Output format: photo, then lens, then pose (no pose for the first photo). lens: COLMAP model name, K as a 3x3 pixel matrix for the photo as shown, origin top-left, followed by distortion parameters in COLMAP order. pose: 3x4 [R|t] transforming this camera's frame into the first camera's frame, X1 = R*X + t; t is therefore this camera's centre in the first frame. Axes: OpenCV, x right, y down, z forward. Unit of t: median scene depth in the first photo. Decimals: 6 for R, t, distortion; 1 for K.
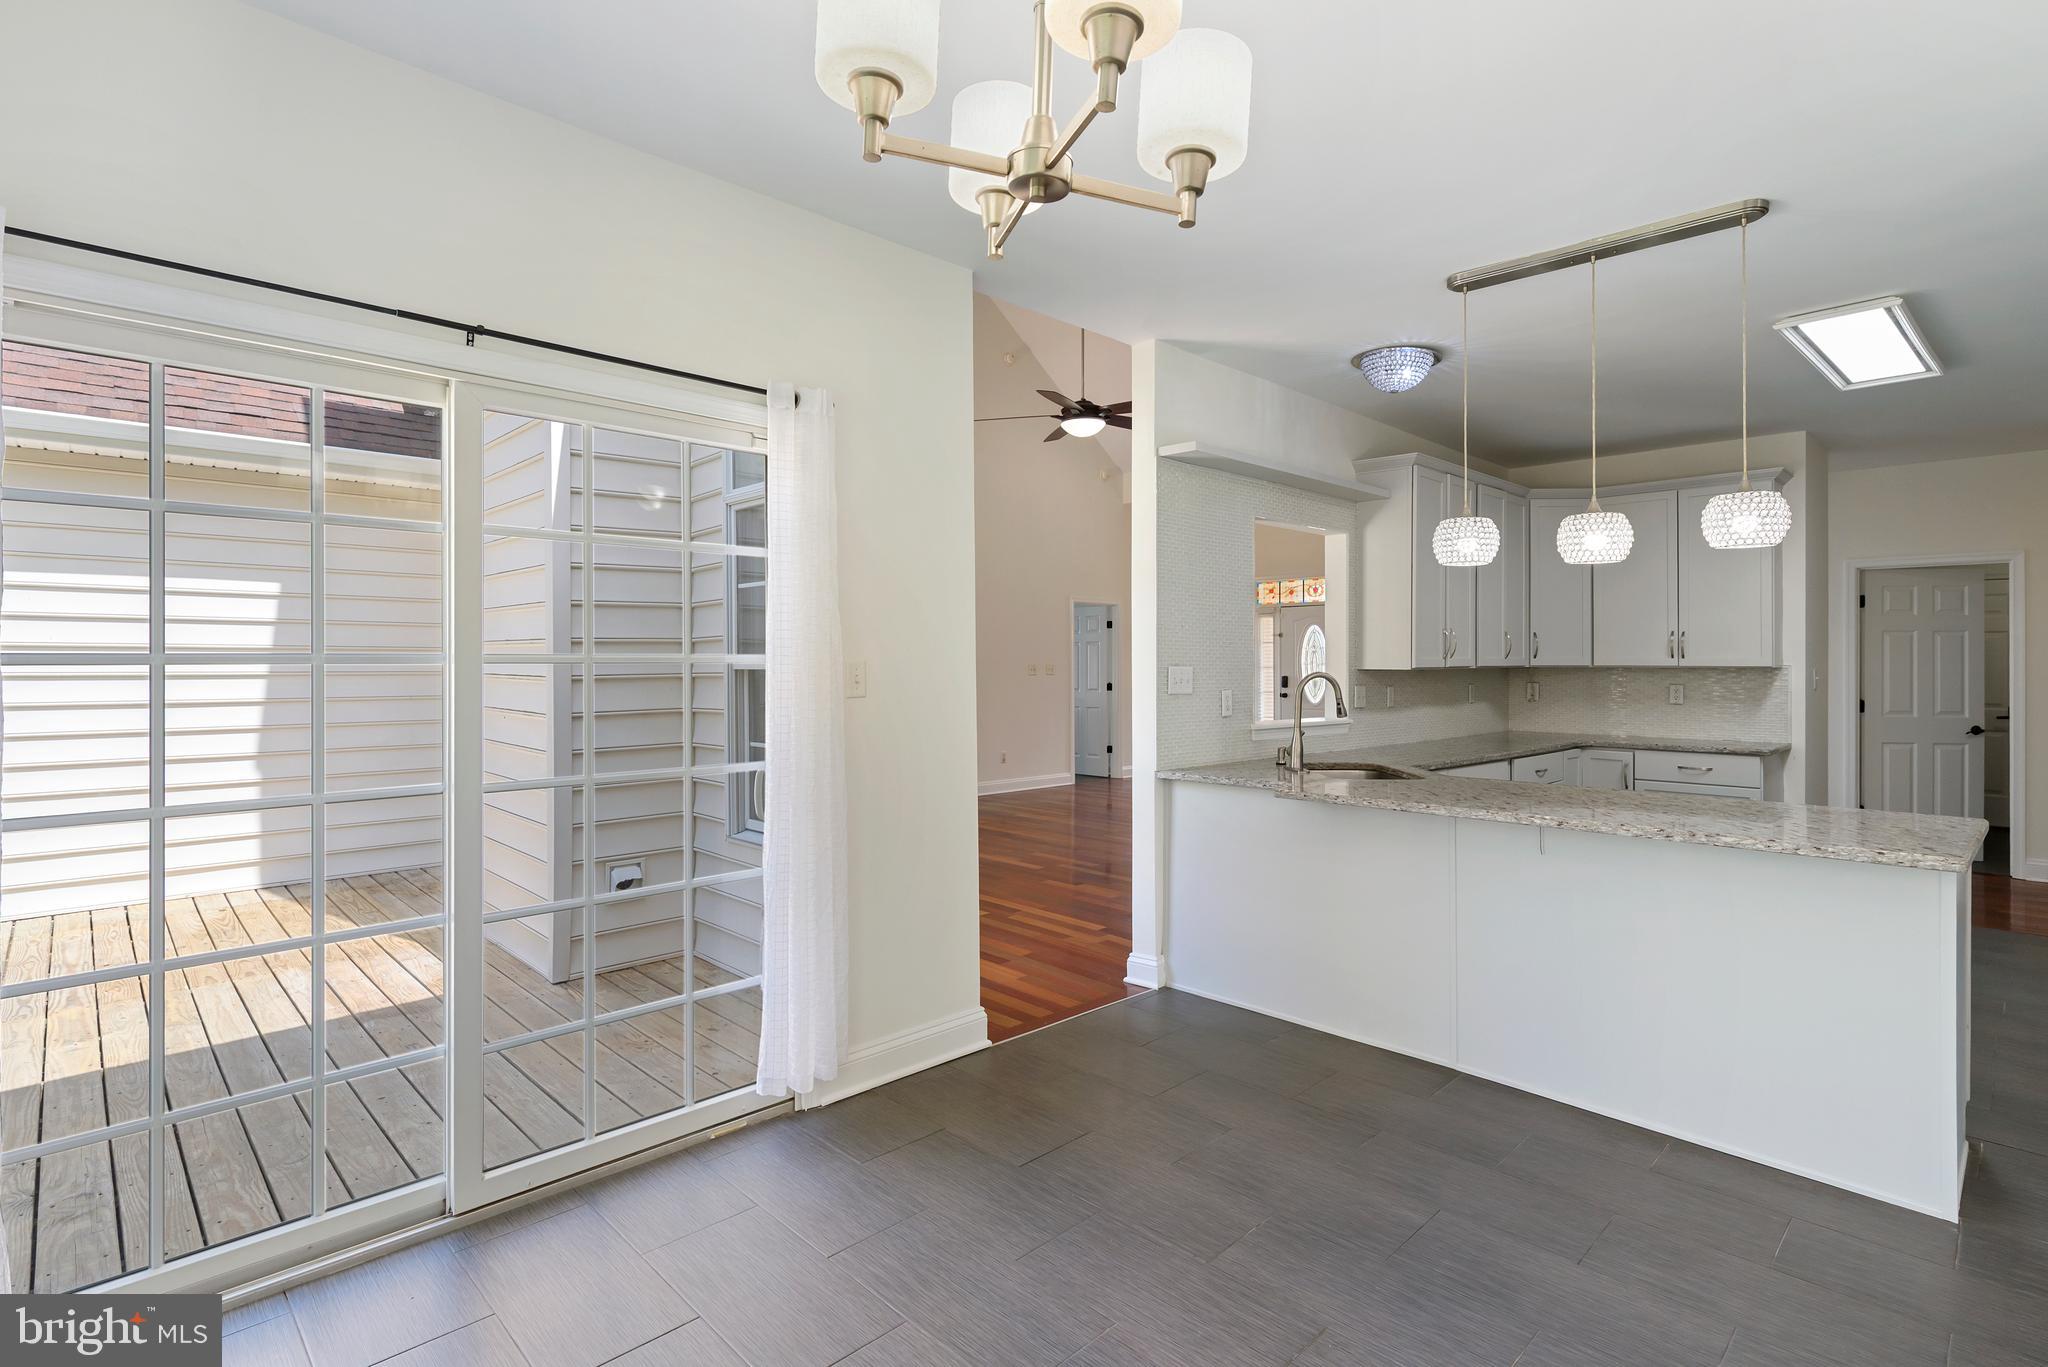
lens RADIAL K [[986.0, 0, 1043.7], [0, 986.0, 657.1], [0, 0, 1]] dist [0.010101, -0.001222]
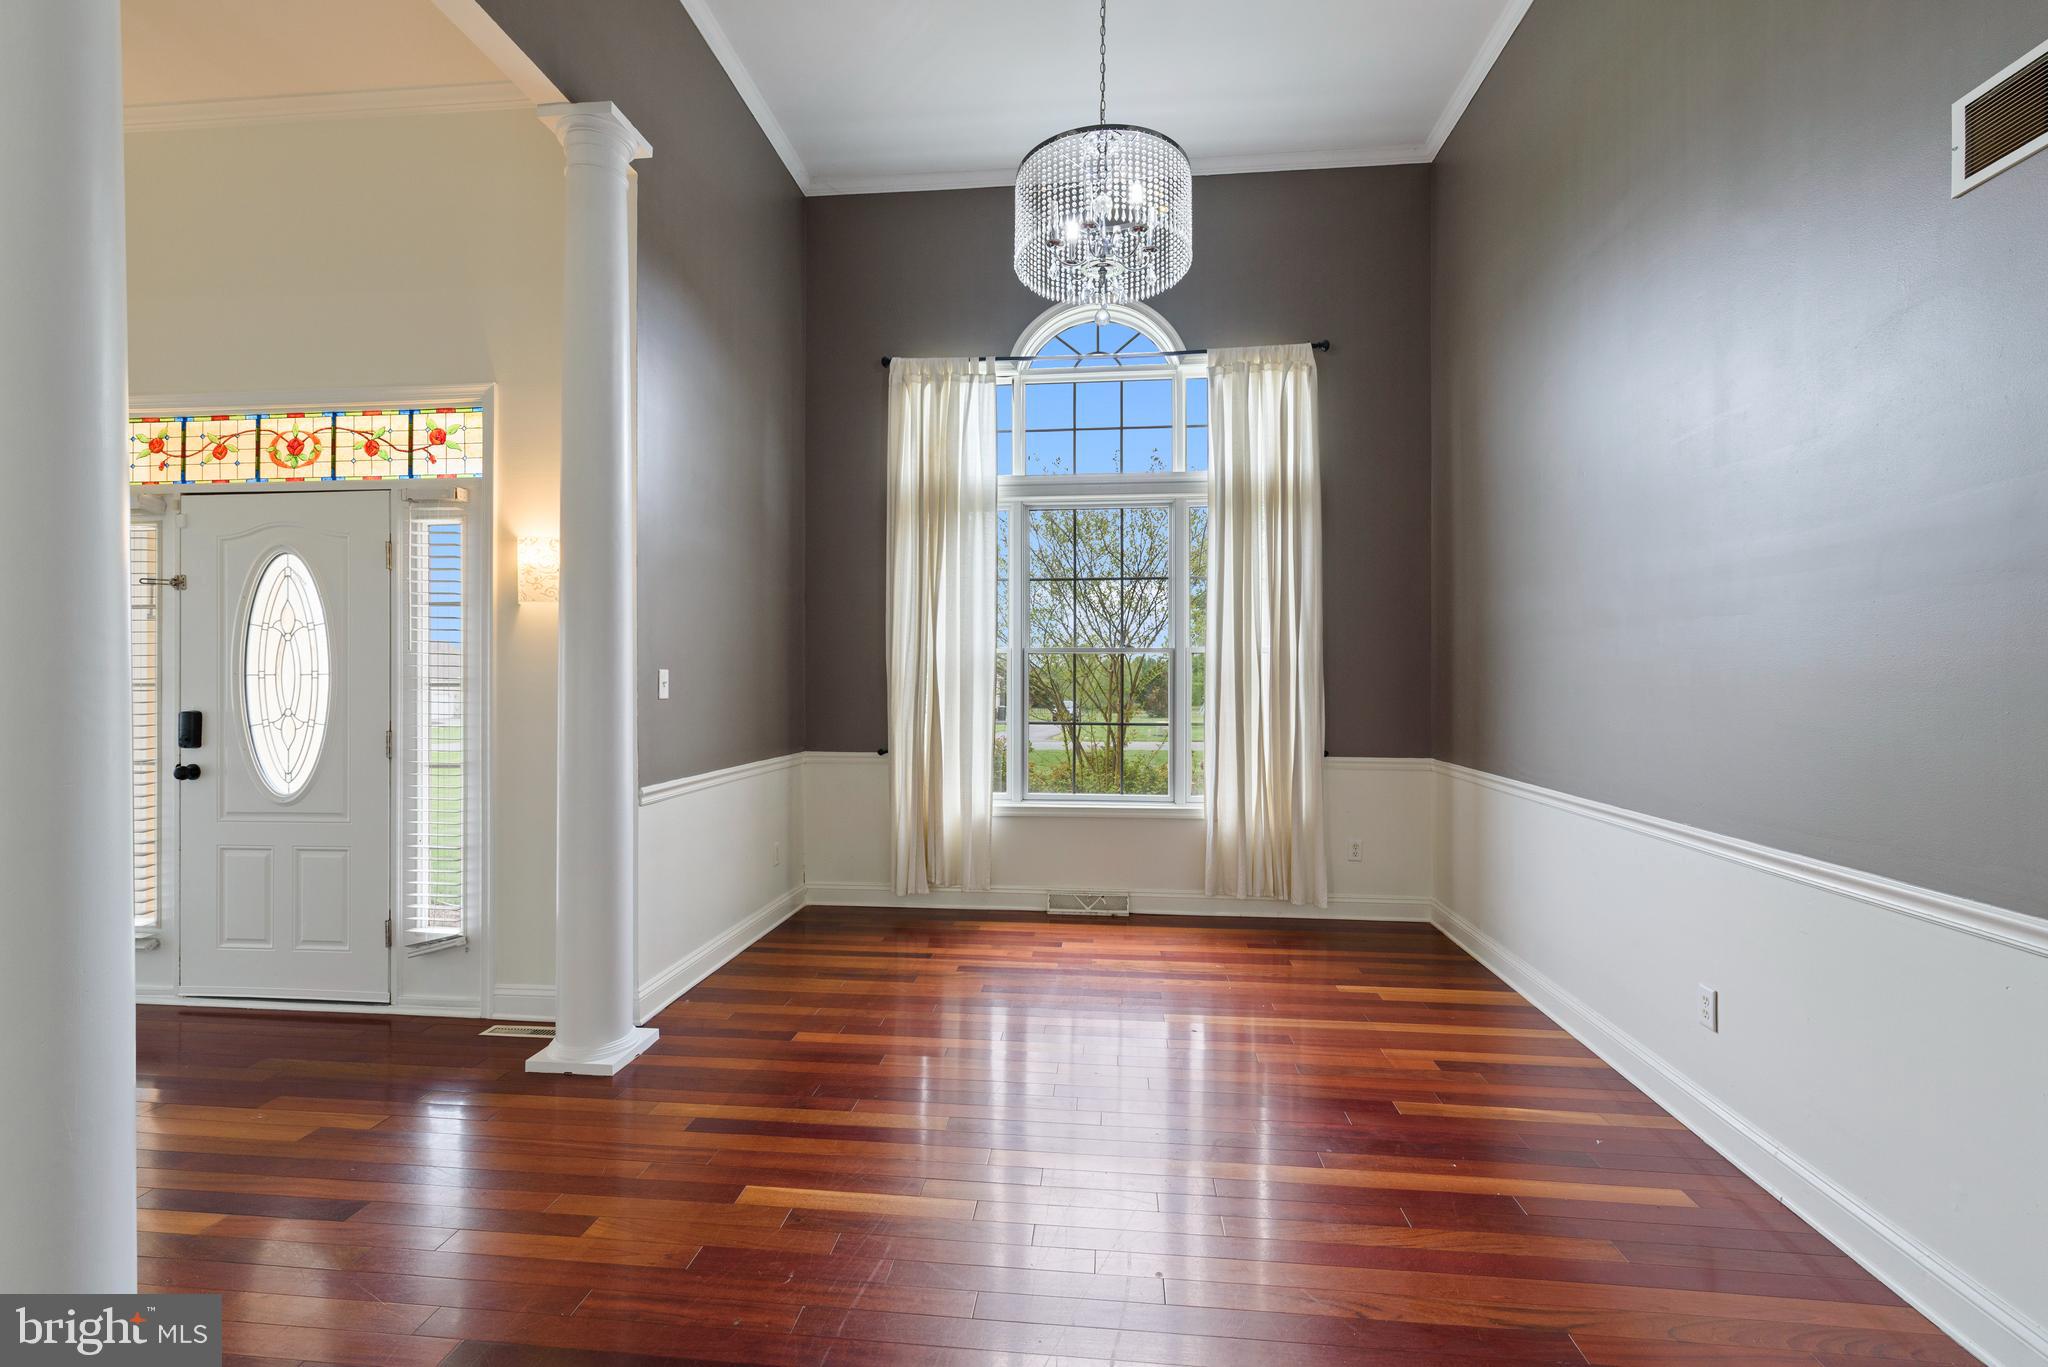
lens RADIAL K [[868.6, 0, 1039.1], [0, 868.6, 675.8], [0, 0, 1]] dist [0.004983, -0.001153]
pose [[0.765661, 0.001008, 0.643244, 0.587908], [-0.003875, 0.999988, 0.003045, 0.012595], [-0.643233, -0.004824, 0.765655, 1.310915]]
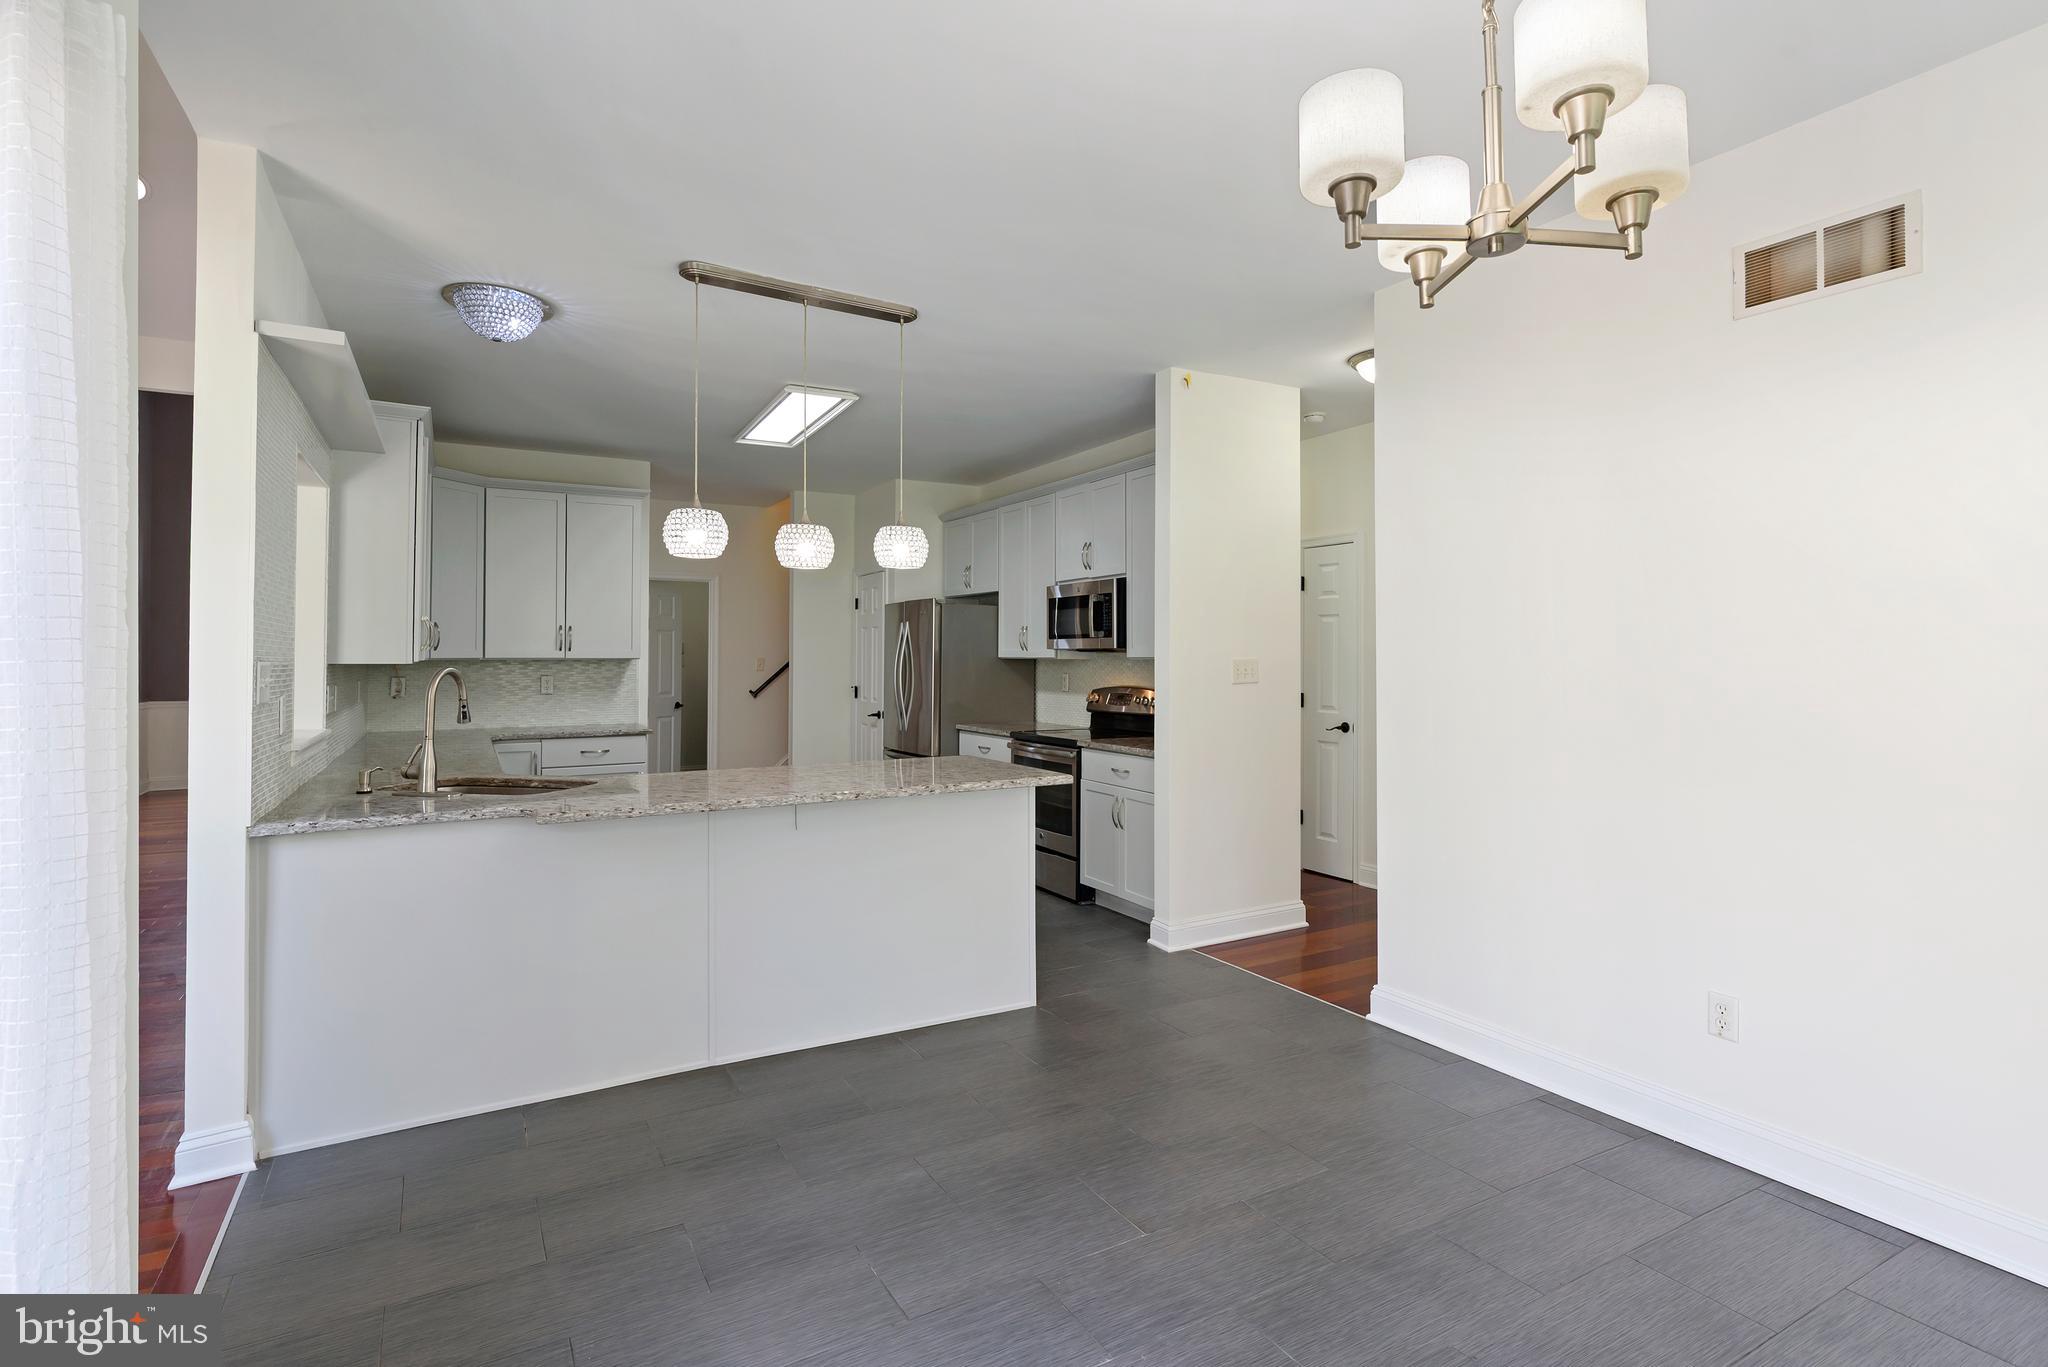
lens RADIAL K [[986.0, 0, 1001.6], [0, 986.0, 648.0], [0, 0, 1]] dist [0.010101, -0.001222]
pose [[0.274228, 0.006154, 0.961645, -0.262983], [-0.005153, 0.999975, -0.004930, 0.000875], [-0.961651, -0.003604, 0.274253, 0.258025]]
